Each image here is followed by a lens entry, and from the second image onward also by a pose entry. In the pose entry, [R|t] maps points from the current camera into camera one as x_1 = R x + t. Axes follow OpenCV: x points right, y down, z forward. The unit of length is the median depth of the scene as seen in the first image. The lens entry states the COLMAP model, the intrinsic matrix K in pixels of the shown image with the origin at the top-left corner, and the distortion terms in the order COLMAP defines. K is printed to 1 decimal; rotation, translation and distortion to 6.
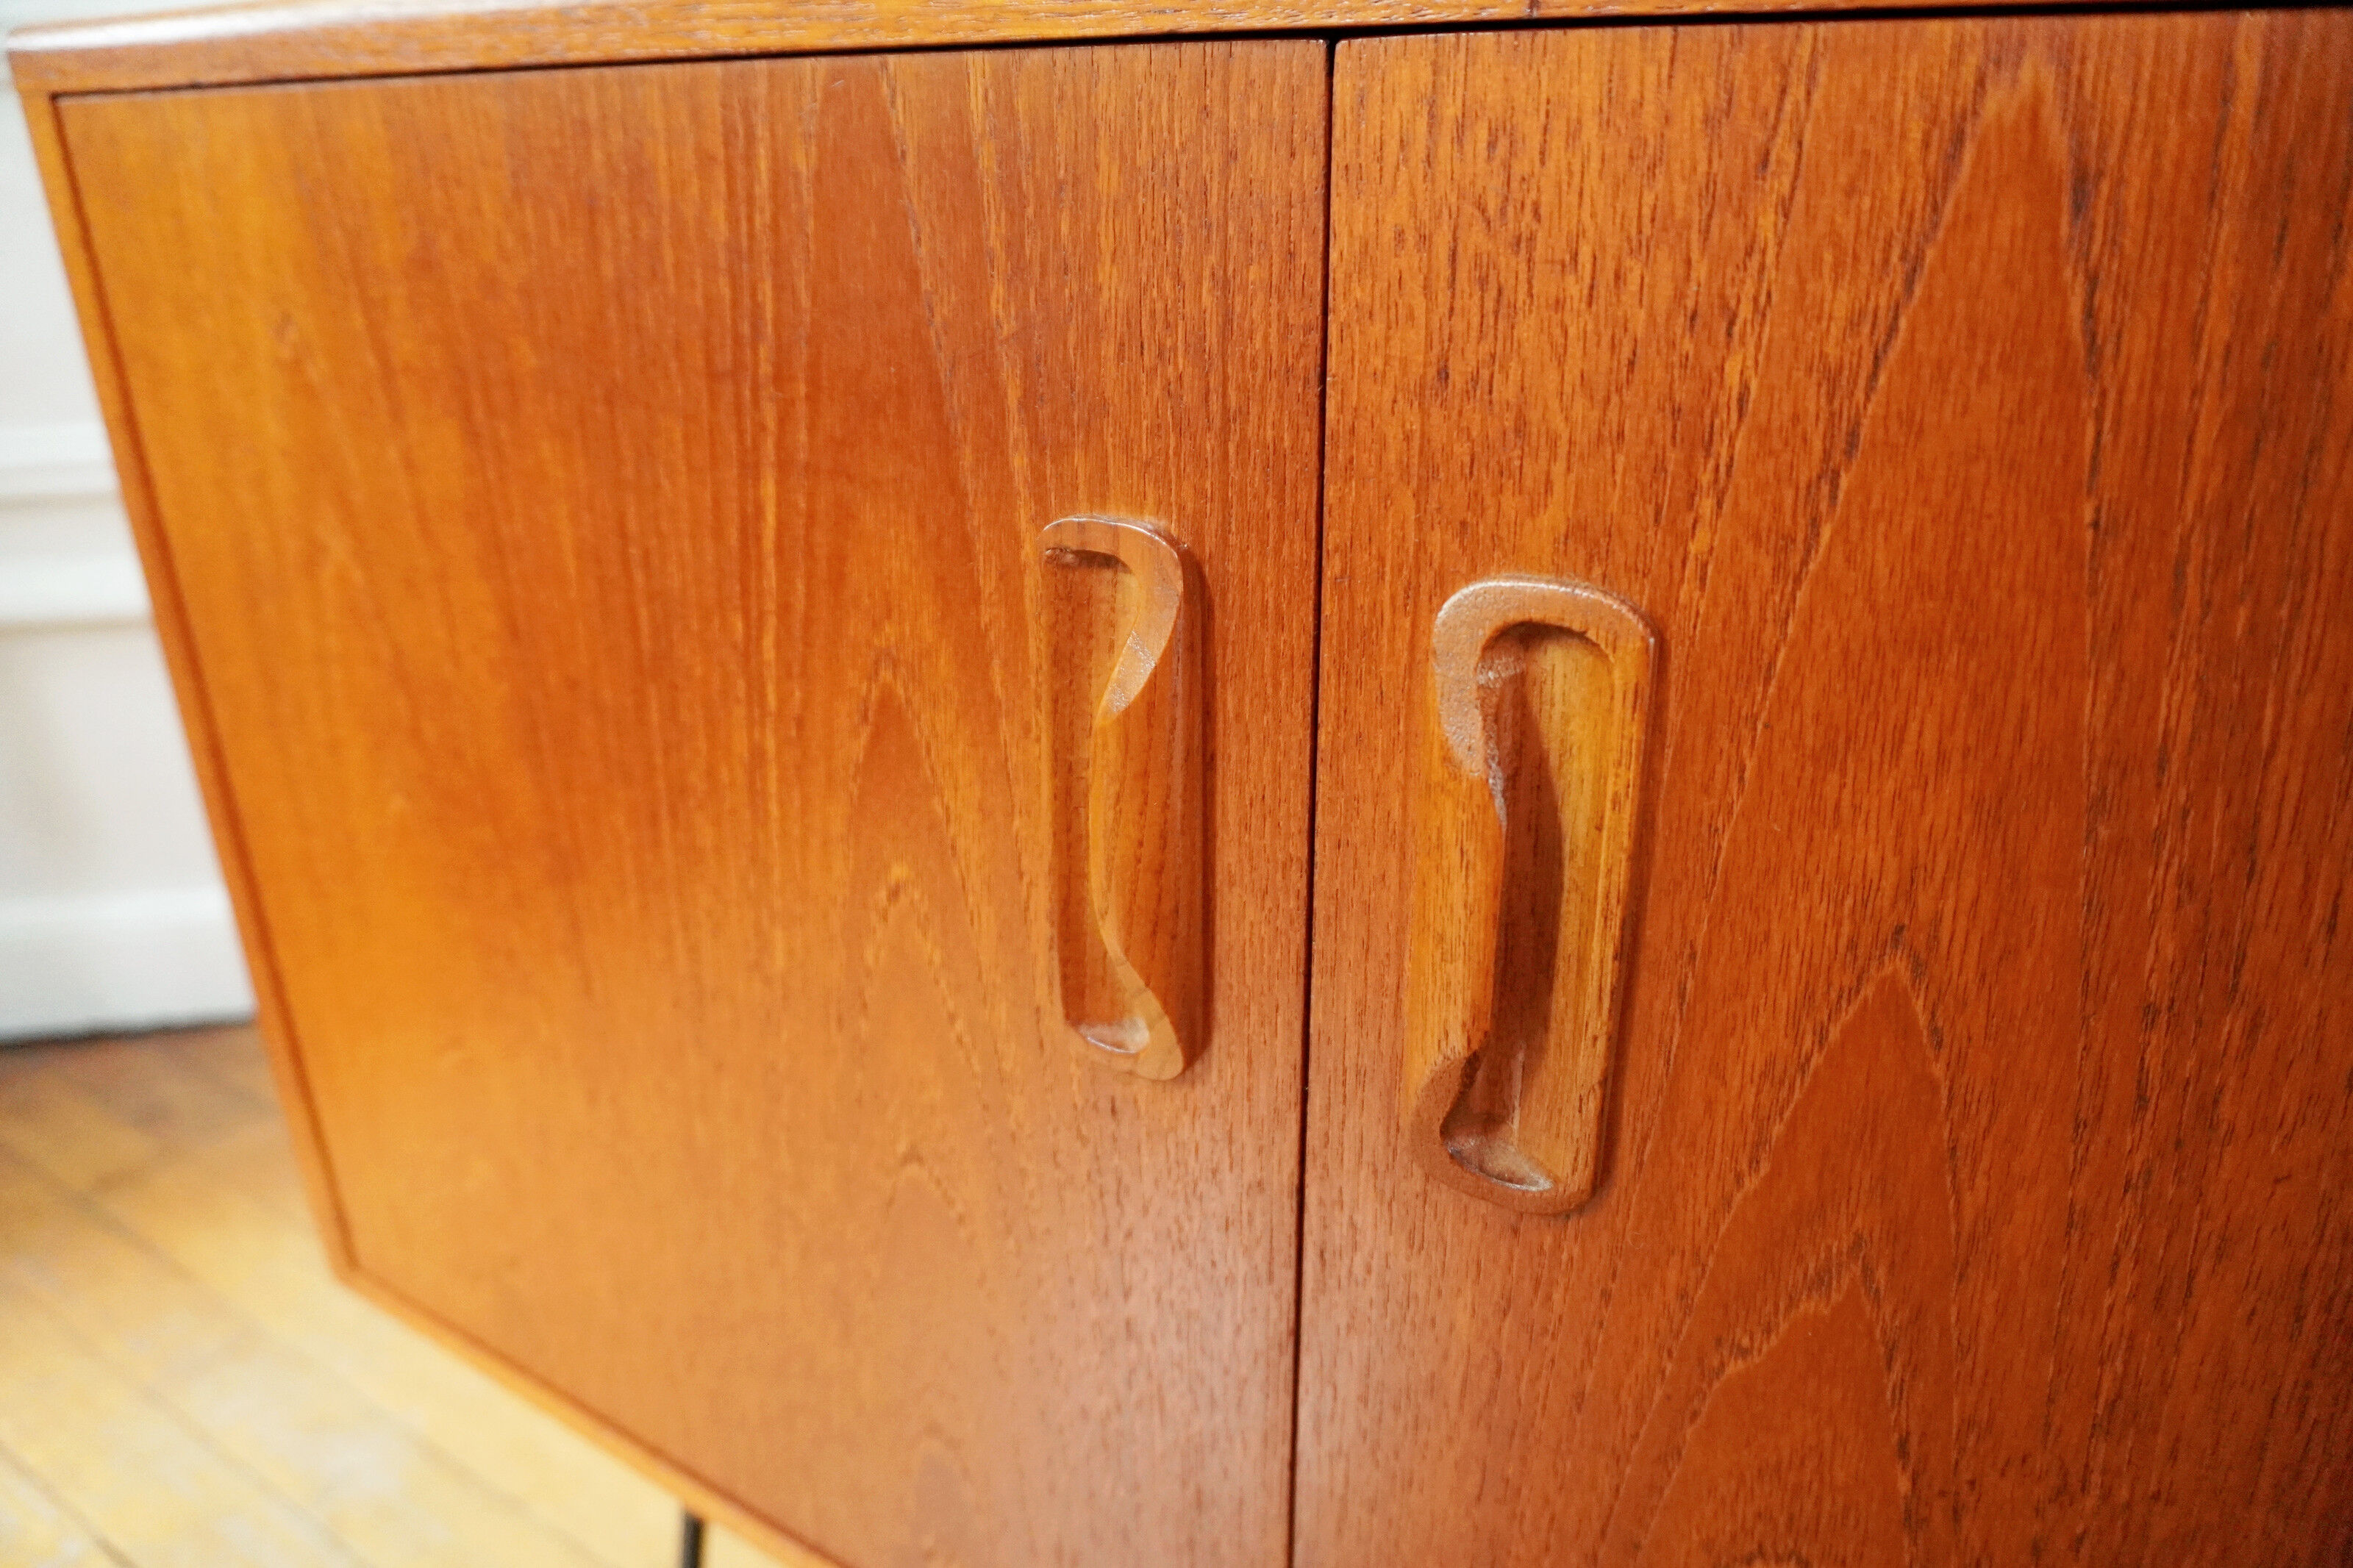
lens RADIAL K [[1573.0, 0, 1179.2], [0, 1573.0, 773.1], [0, 0, 1]] dist [-0.048173, 0.021299]
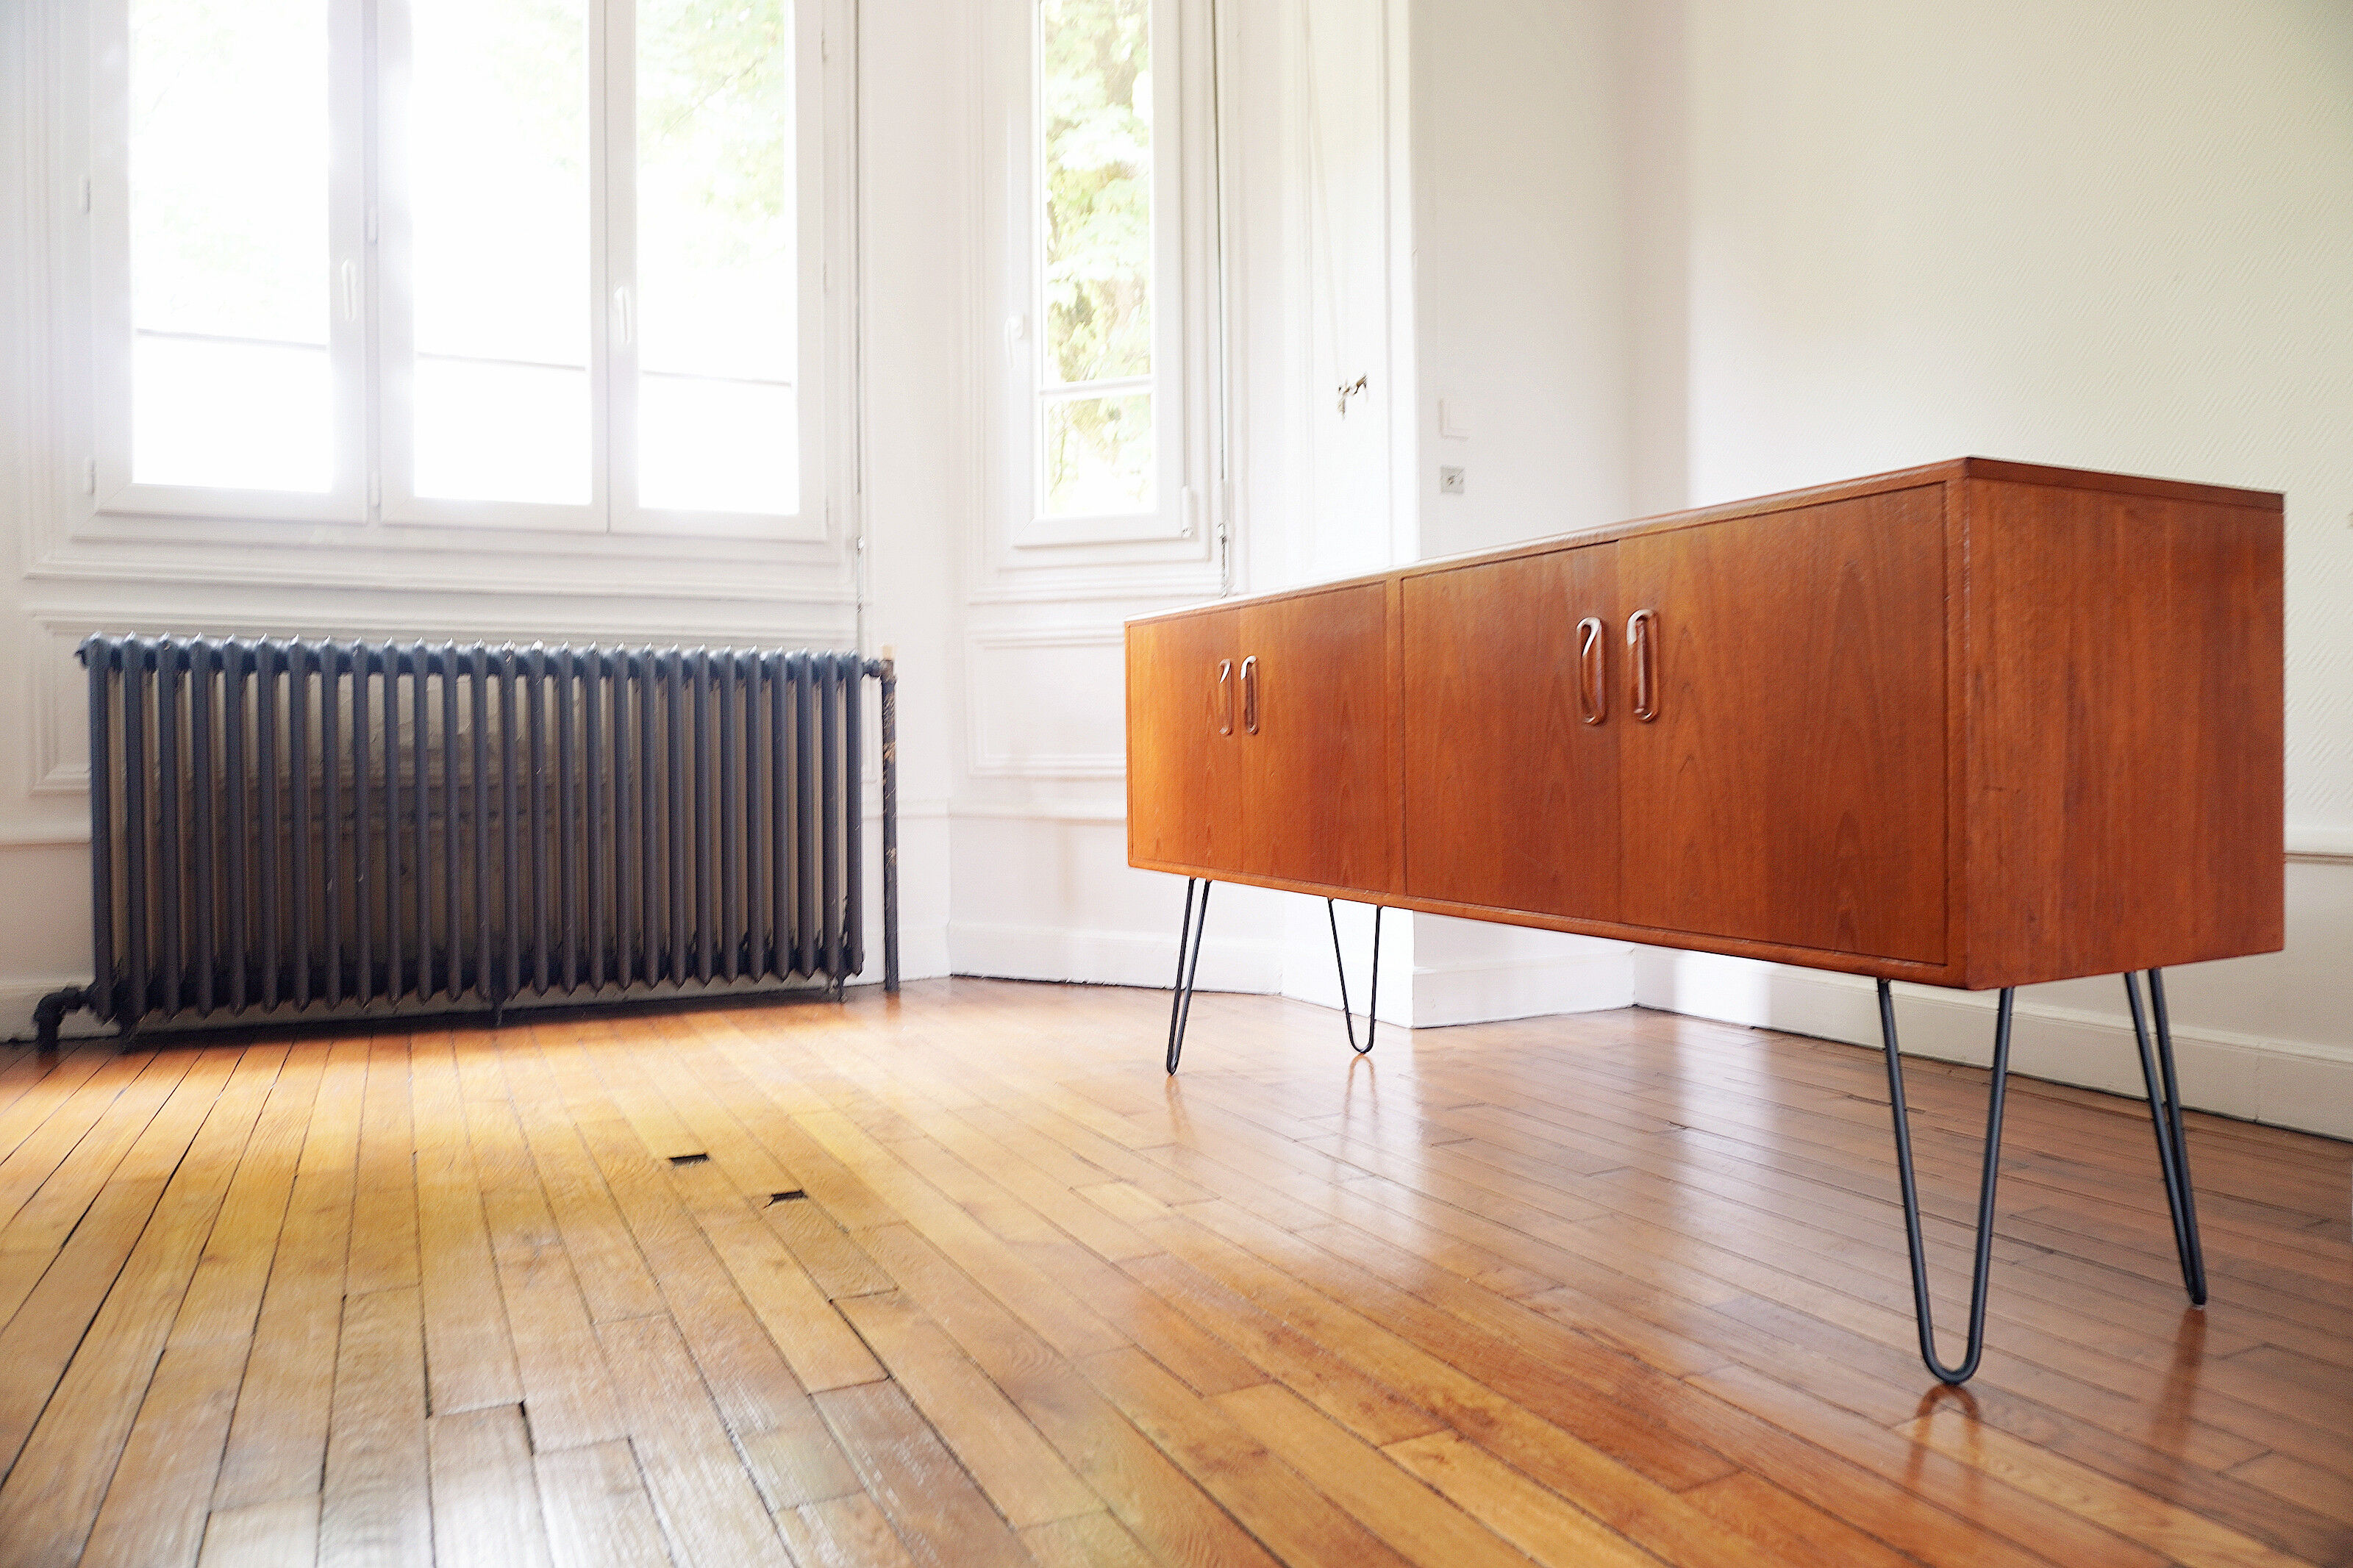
lens RADIAL K [[1573.0, 0, 1178.2], [0, 1573.0, 784.4], [0, 0, 1]] dist [-0.048173, 0.021299]
pose [[0.858263, 0.005317, -0.513183, 3.737970], [-0.184067, 0.936608, -0.298135, 2.775863], [0.479067, 0.350338, 0.804834, -5.235936]]
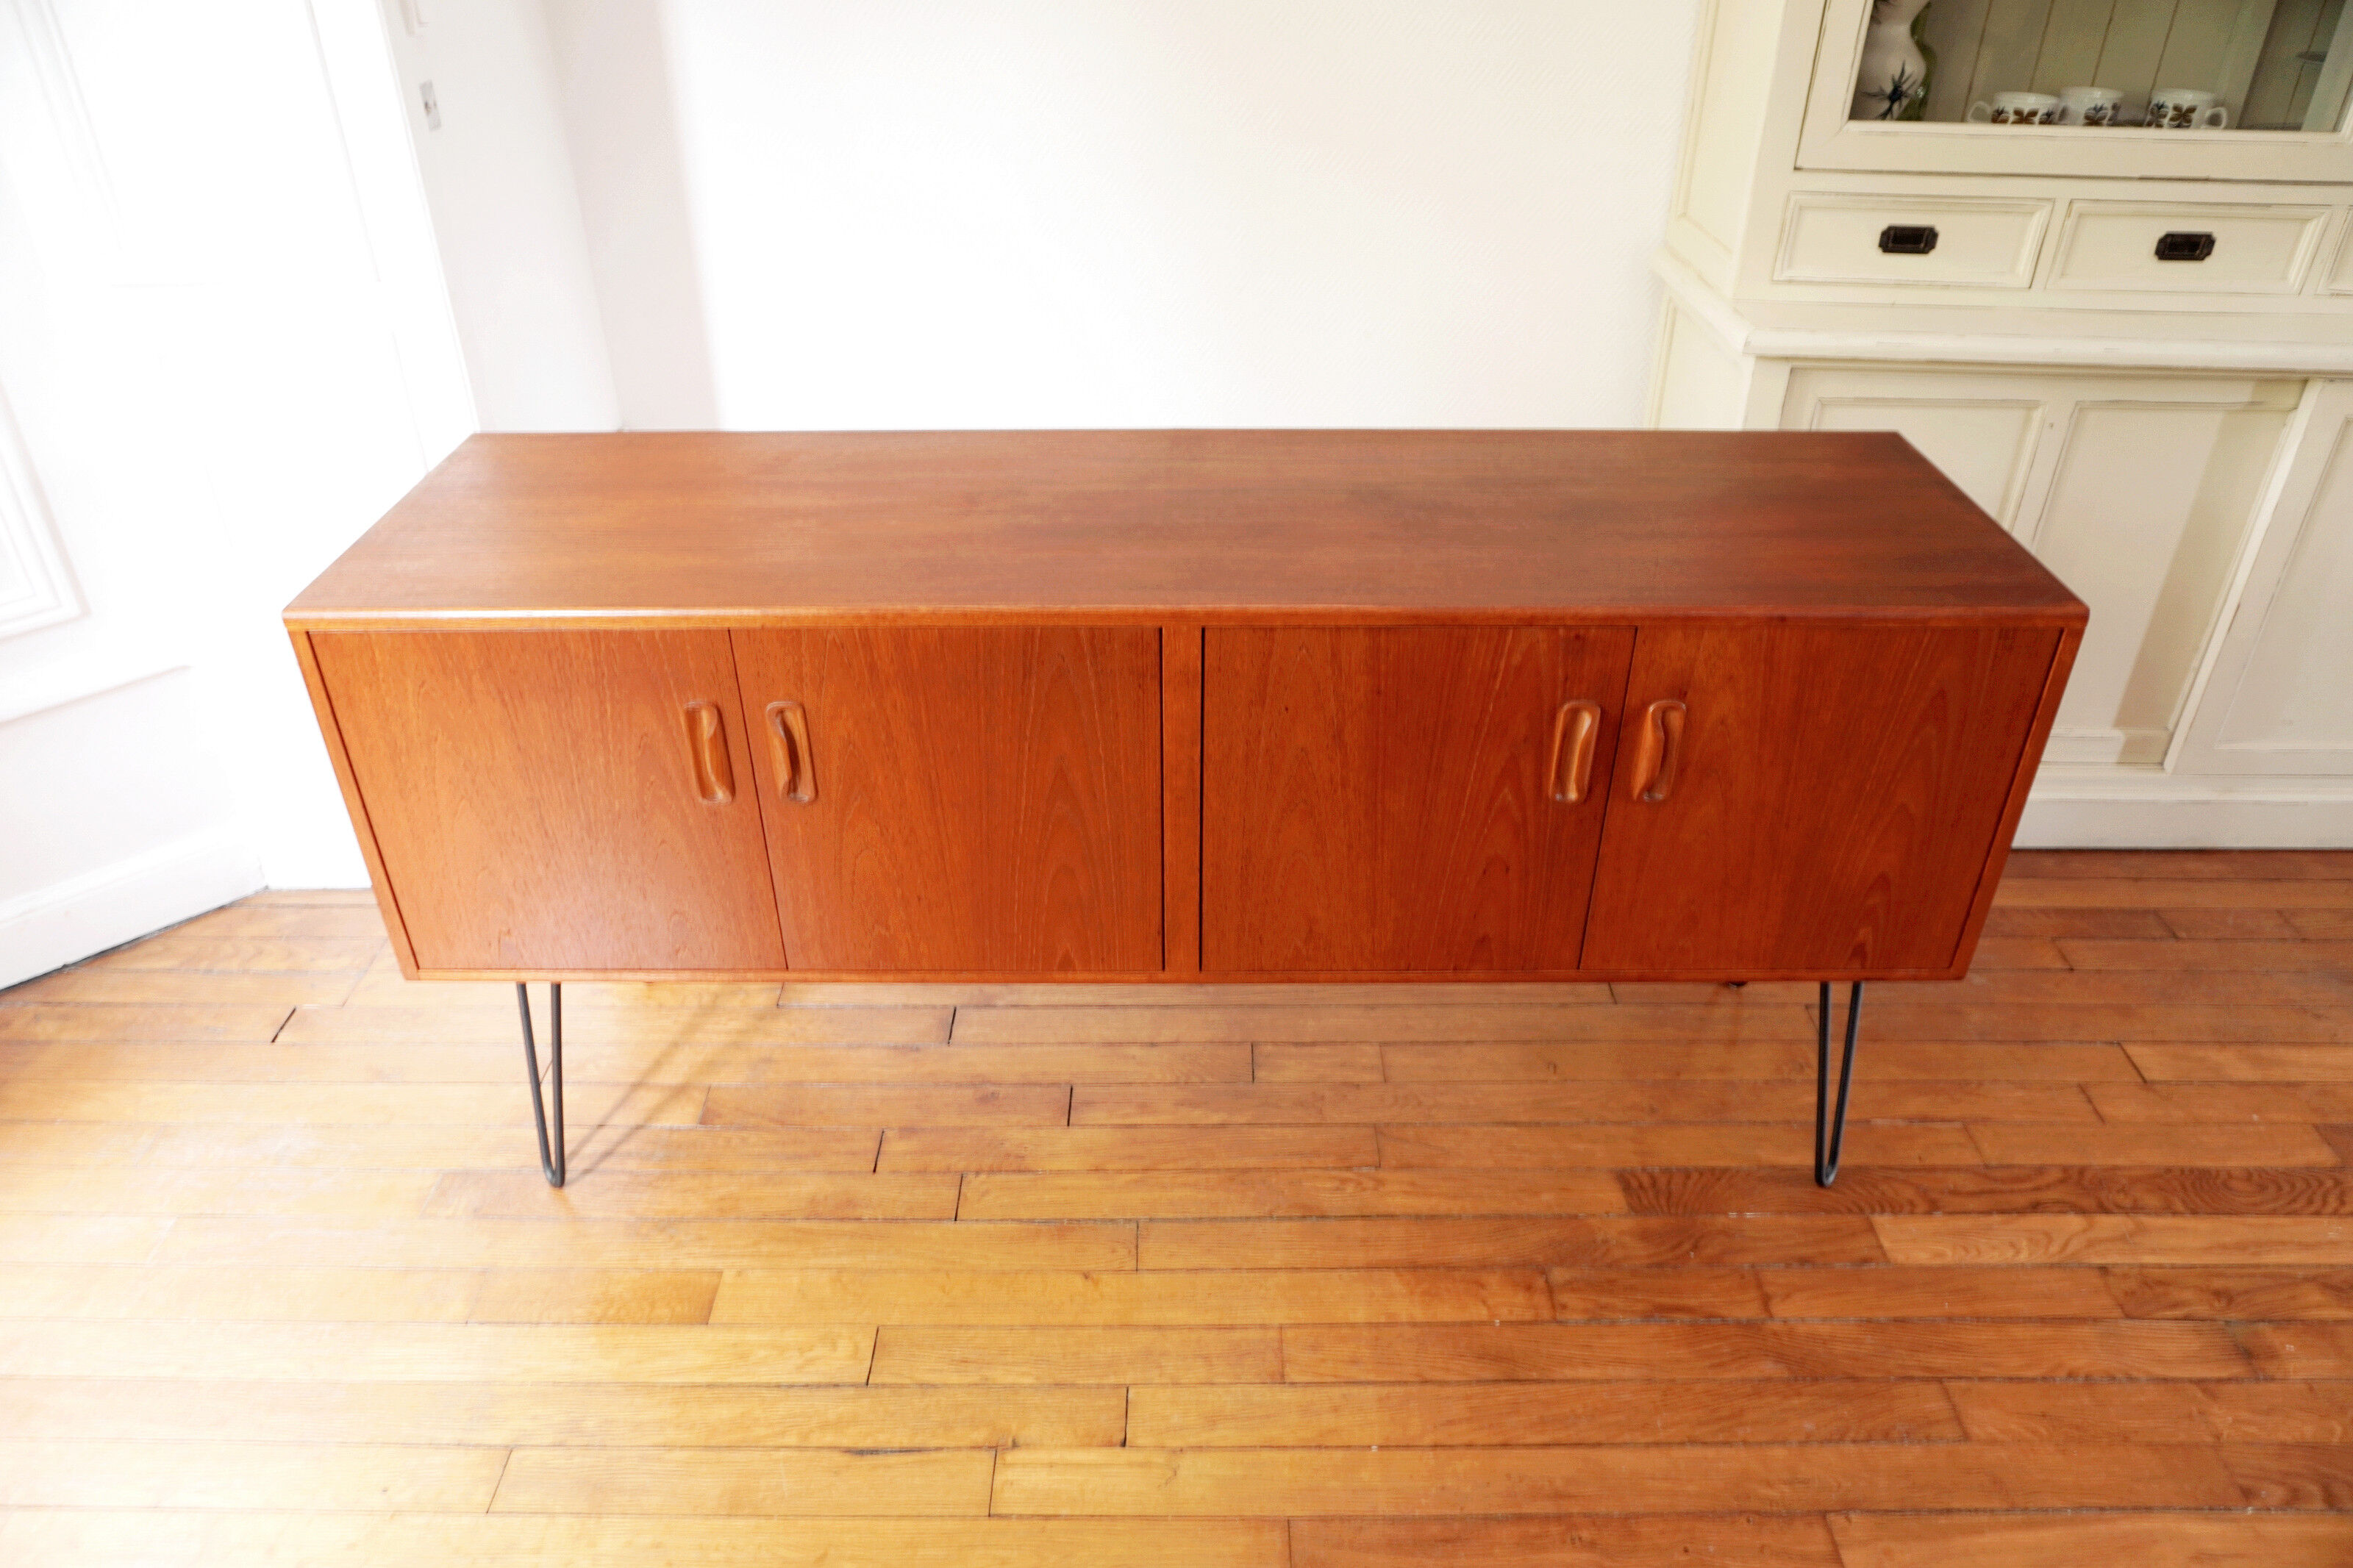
lens RADIAL K [[1573.0, 0, 1174.4], [0, 1573.0, 794.5], [0, 0, 1]] dist [-0.048173, 0.021299]
pose [[0.846174, -0.288979, 0.447750, -1.017838], [0.200859, 0.951187, 0.234307, -0.698894], [-0.493604, -0.108330, 0.862914, -3.916993]]
